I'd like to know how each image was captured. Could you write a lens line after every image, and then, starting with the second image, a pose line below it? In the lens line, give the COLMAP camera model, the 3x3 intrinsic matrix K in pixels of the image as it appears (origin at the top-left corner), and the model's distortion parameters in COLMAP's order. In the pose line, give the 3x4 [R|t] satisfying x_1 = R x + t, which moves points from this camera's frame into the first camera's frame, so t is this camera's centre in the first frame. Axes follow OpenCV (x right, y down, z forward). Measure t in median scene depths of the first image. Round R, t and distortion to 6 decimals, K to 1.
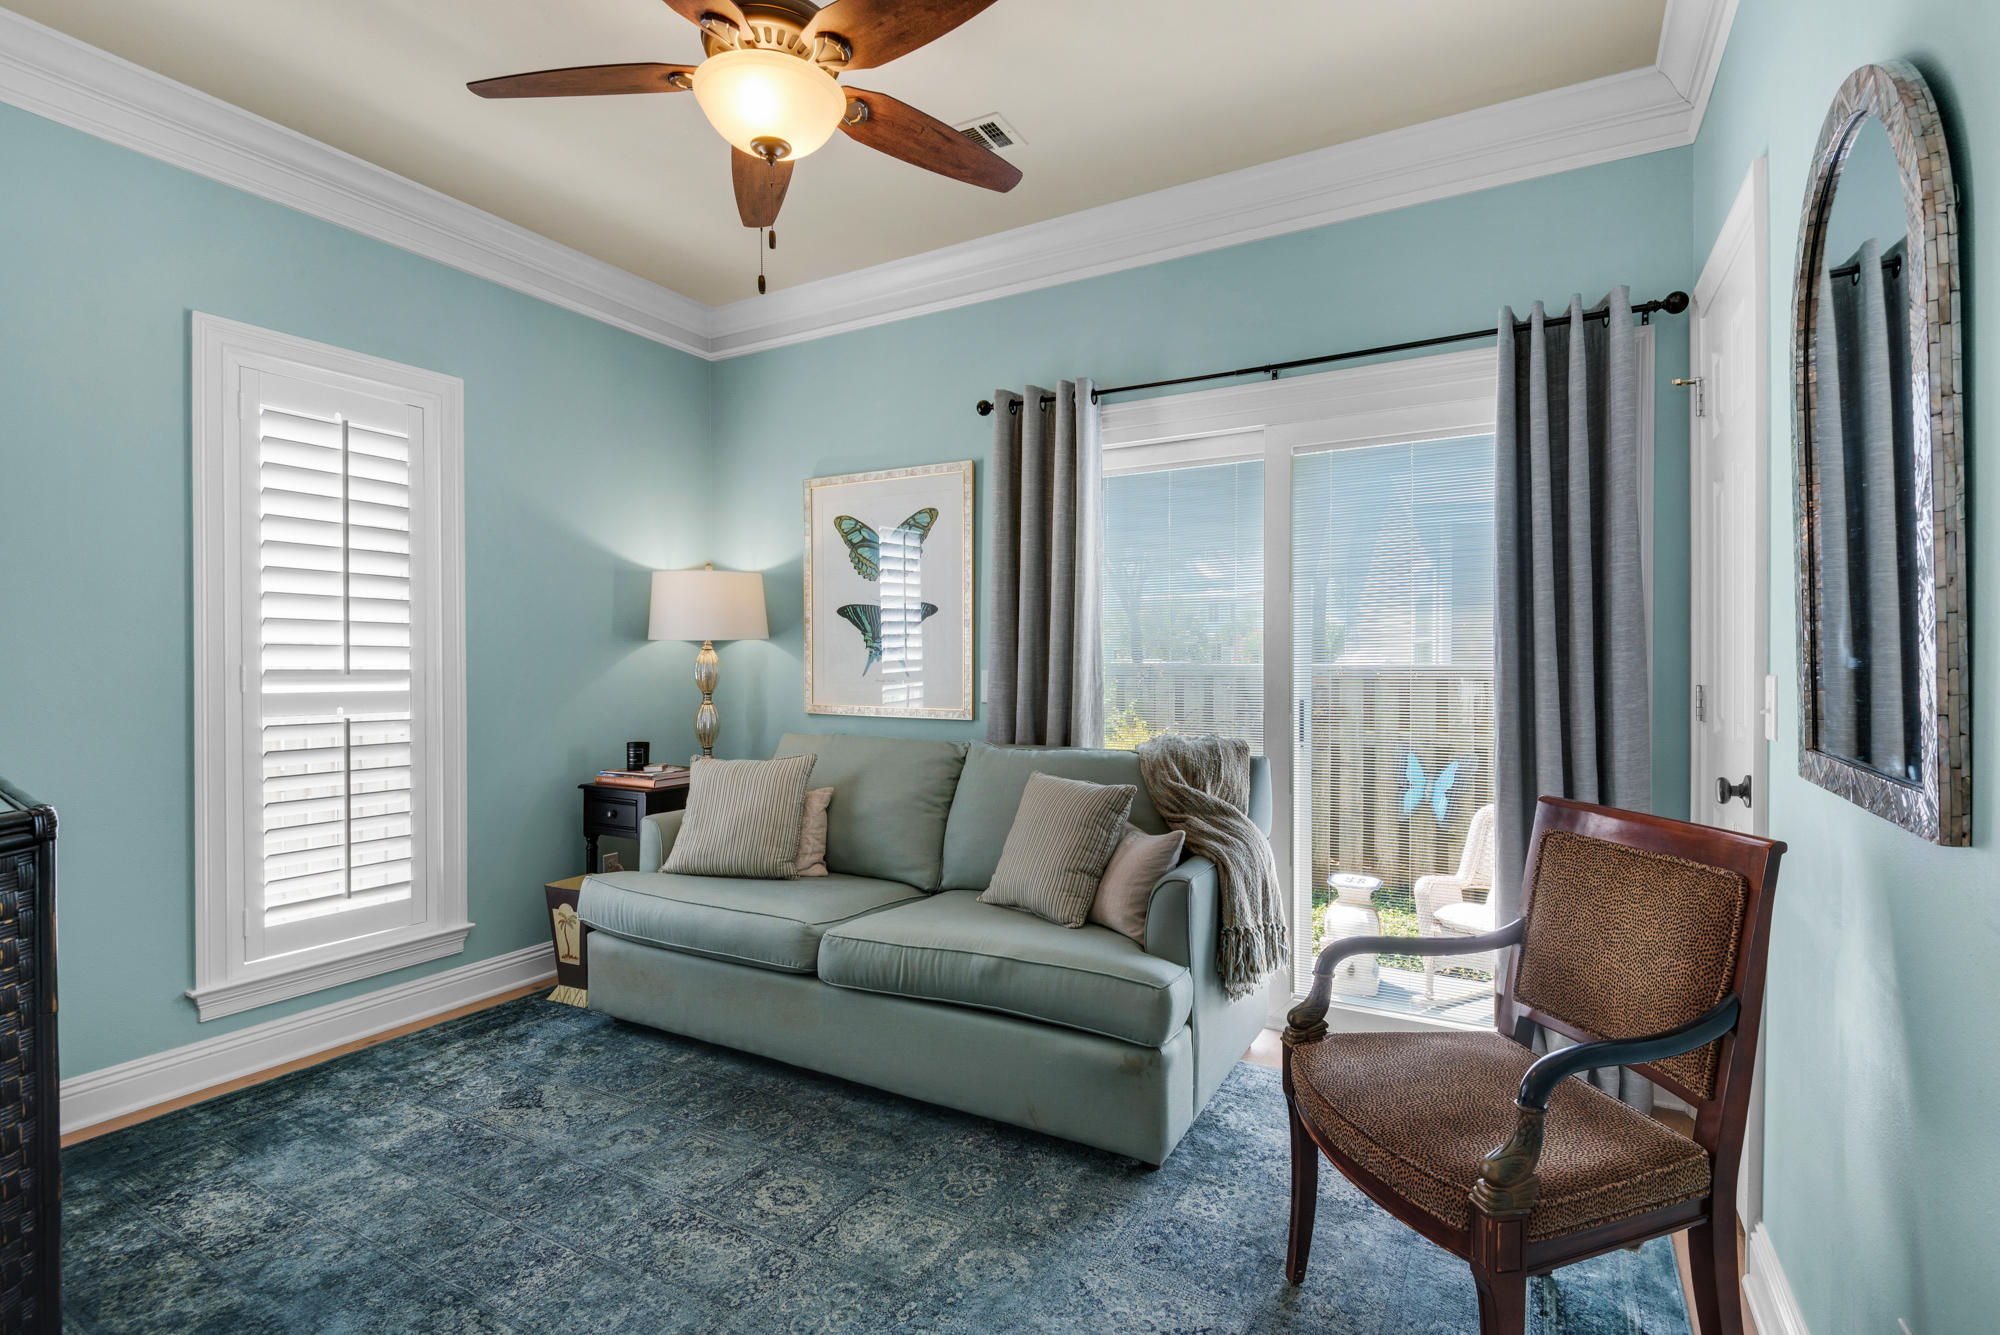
lens RADIAL K [[947.0, 0, 984.6], [0, 947.0, 672.3], [0, 0, 1]] dist [0.024324, -0.019741]
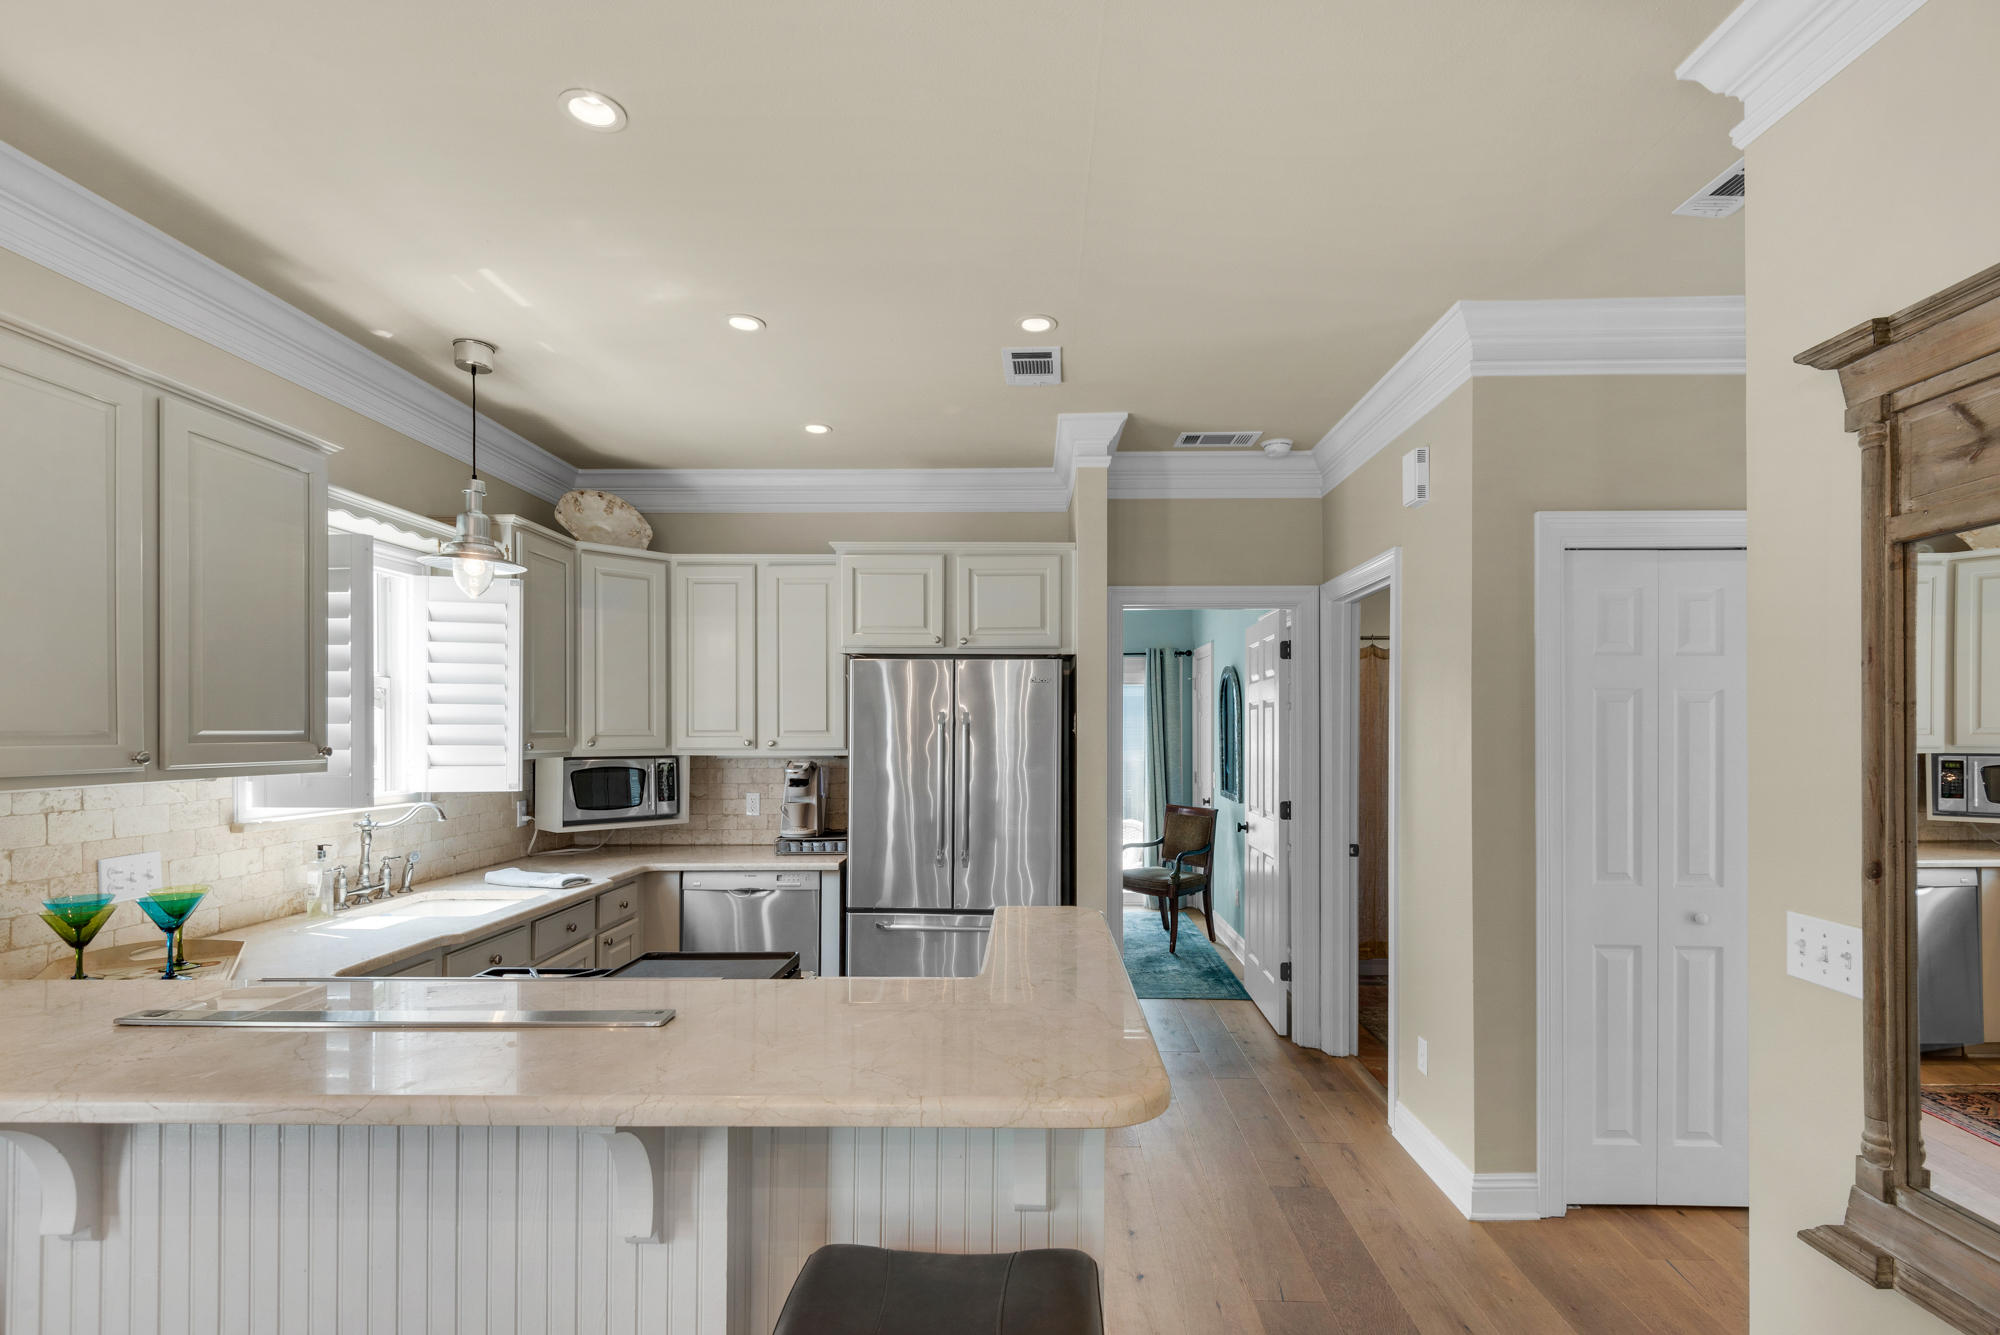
lens RADIAL K [[943.3, 0, 1011.5], [0, 943.3, 732.9], [0, 0, 1]] dist [0.040259, -0.019649]
pose [[0.885790, -0.001790, 0.464082, -1.813685], [0.007012, 0.999930, -0.009527, -0.125906], [-0.464032, 0.011693, 0.885741, -2.177336]]
